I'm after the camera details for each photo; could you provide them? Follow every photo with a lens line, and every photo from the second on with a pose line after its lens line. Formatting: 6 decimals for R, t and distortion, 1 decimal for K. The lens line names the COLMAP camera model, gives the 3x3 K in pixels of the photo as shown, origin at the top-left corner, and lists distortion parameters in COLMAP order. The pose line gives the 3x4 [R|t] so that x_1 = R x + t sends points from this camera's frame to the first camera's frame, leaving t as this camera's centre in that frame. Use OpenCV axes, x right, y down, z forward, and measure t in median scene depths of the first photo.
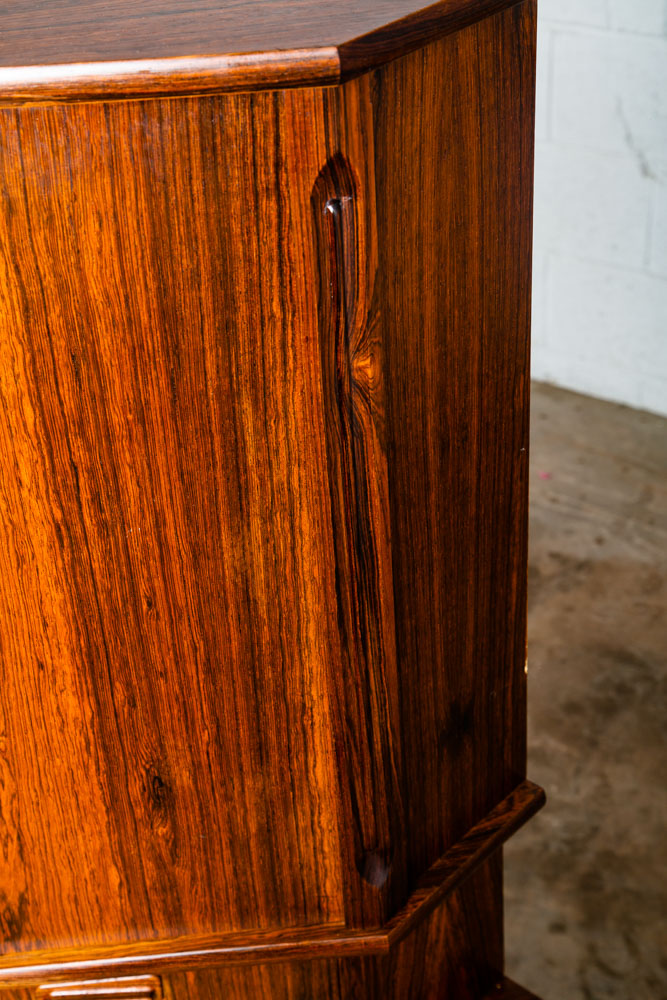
lens RADIAL K [[1642.7, 0, 333.7], [0, 1642.7, 502.1], [0, 0, 1]] dist [0.189296, 0.000000]
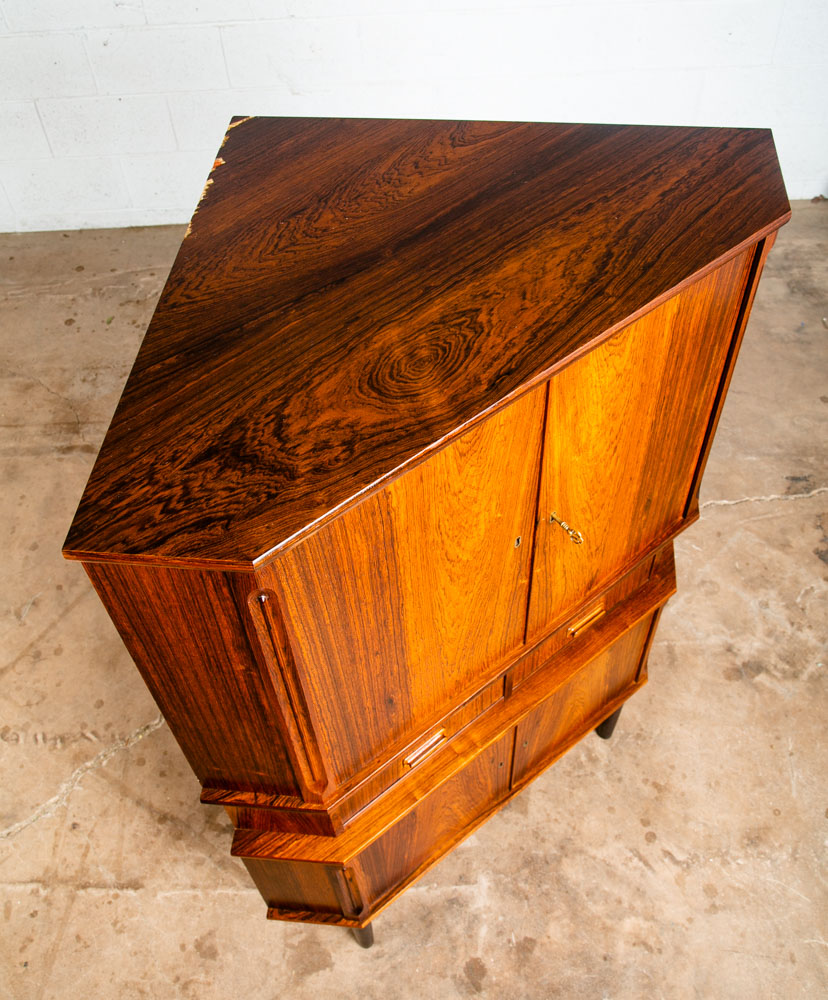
lens RADIAL K [[992.4, 0, 406.9], [0, 992.4, 463.1], [0, 0, 1]] dist [-0.039813, 0.000000]
pose [[0.805567, -0.443100, 0.393349, -1.025437], [0.329947, 0.886894, 0.323347, -0.505269], [-0.492135, -0.130694, 0.860652, -0.052817]]
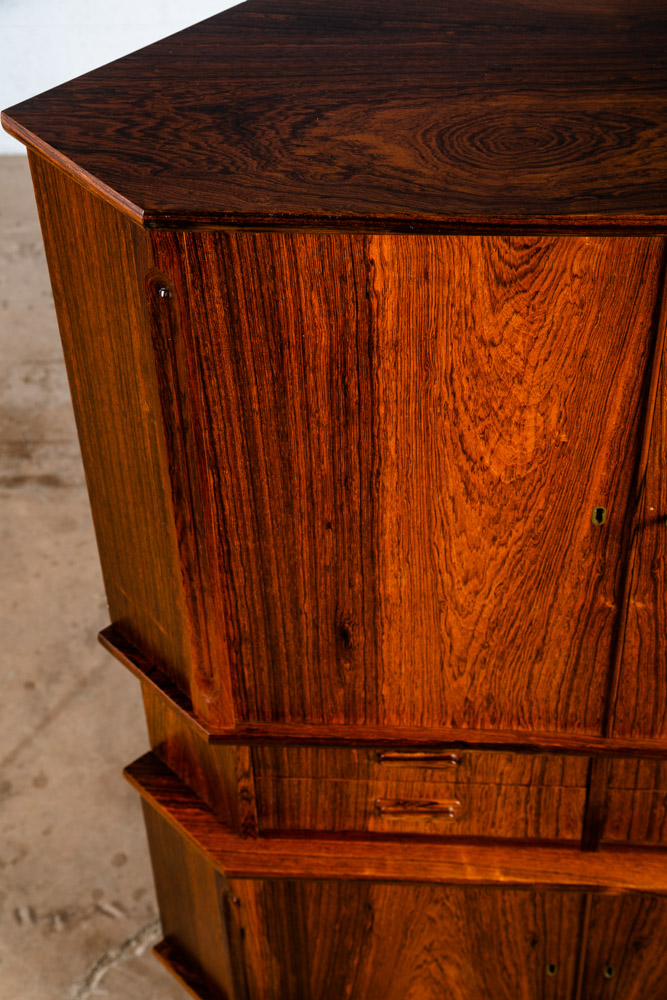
lens RADIAL K [[1748.0, 0, 328.1], [0, 1748.0, 504.1], [0, 0, 1]] dist [0.229768, 0.000000]
pose [[0.993873, 0.094742, -0.056921, -0.575306], [-0.082550, 0.978749, 0.187713, -0.212225], [0.073495, -0.181865, 0.980573, -0.547056]]
